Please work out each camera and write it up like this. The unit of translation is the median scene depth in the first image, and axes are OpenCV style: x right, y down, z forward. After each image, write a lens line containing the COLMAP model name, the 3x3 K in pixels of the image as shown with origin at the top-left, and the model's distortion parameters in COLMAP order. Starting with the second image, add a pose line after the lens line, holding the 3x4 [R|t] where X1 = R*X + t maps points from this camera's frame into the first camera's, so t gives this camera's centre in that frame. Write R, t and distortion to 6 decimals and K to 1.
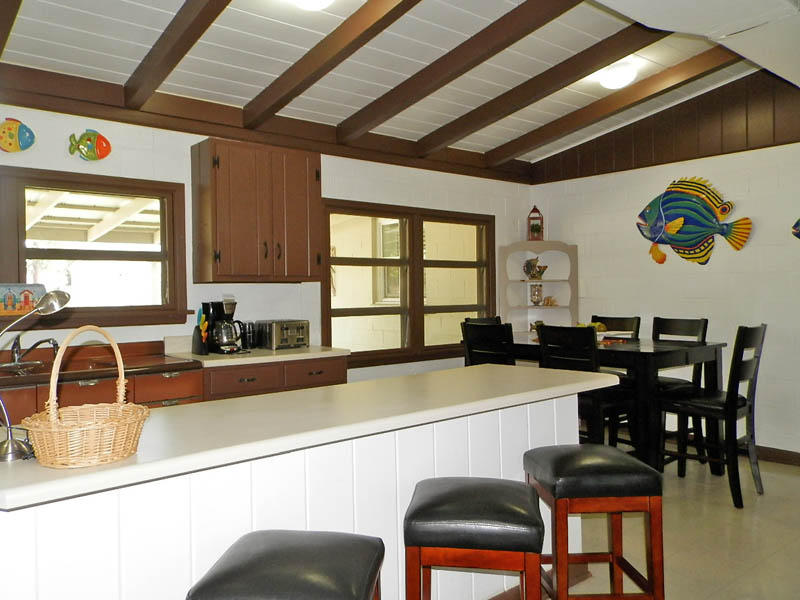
lens RADIAL K [[607.8, 0, 385.5], [0, 607.8, 283.0], [0, 0, 1]] dist [0.002028, 0.003851]
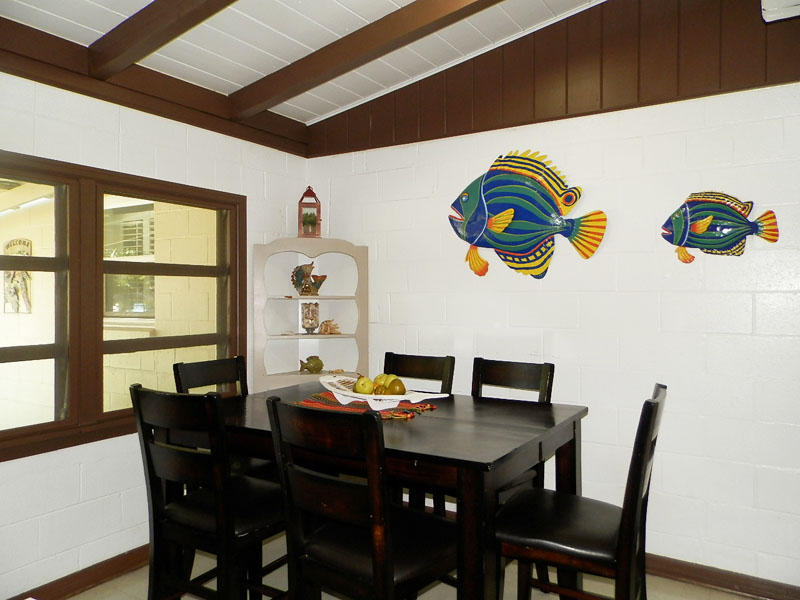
lens RADIAL K [[607.8, 0, 400.1], [0, 607.8, 298.0], [0, 0, 1]] dist [0.002028, 0.003851]
pose [[0.945691, 0.006426, 0.325002, 0.139201], [-0.010776, 0.999875, 0.011587, -0.013111], [-0.324887, -0.014460, 0.945642, 0.369415]]
